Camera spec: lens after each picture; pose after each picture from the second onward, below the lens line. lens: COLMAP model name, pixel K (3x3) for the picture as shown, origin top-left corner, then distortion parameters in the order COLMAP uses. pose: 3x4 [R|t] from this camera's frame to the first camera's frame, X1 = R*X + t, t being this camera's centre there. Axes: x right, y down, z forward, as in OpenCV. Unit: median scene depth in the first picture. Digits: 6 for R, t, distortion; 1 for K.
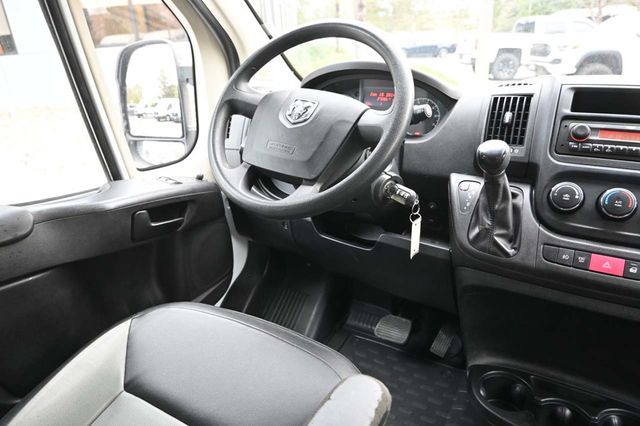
lens RADIAL K [[436.7, 0, 320.0], [0, 436.7, 213.0], [0, 0, 1]] dist [-0.001617, 0.000780]
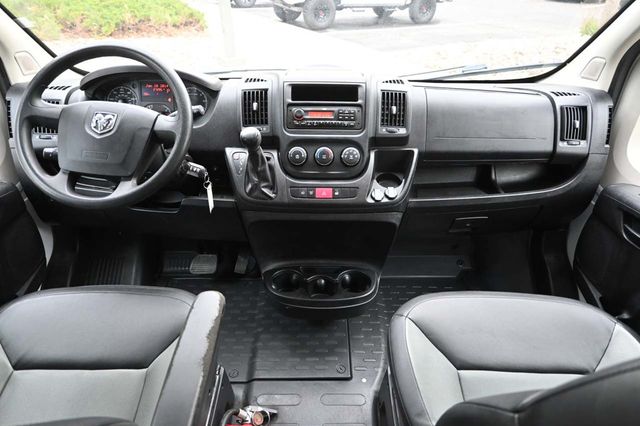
lens RADIAL K [[436.7, 0, 320.0], [0, 436.7, 213.0], [0, 0, 1]] dist [-0.001617, 0.000780]
pose [[0.860081, -0.232754, 0.453967, -0.139755], [0.159432, 0.967918, 0.194205, -0.124402], [-0.484605, -0.094655, 0.869597, -0.438630]]
